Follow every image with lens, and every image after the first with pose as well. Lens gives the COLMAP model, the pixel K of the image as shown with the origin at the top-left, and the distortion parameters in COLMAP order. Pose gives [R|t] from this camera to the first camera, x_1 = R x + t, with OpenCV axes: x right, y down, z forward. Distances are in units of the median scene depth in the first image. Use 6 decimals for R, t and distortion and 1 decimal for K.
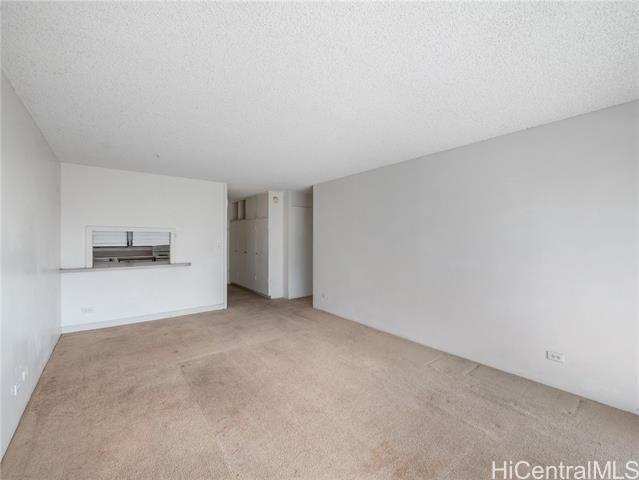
lens RADIAL K [[266.4, 0, 318.3], [0, 266.4, 239.9], [0, 0, 1]] dist [-0.009665, -0.000120]
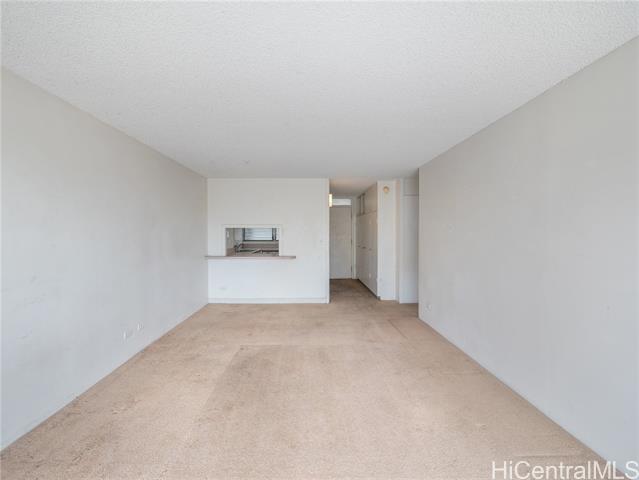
lens RADIAL K [[266.4, 0, 320.0], [0, 266.4, 238.8], [0, 0, 1]] dist [-0.009665, -0.000120]
pose [[0.800070, 0.009013, -0.599839, 0.269282], [-0.000774, 0.999902, 0.013993, 0.000159], [0.599907, -0.010731, 0.799998, 0.202062]]
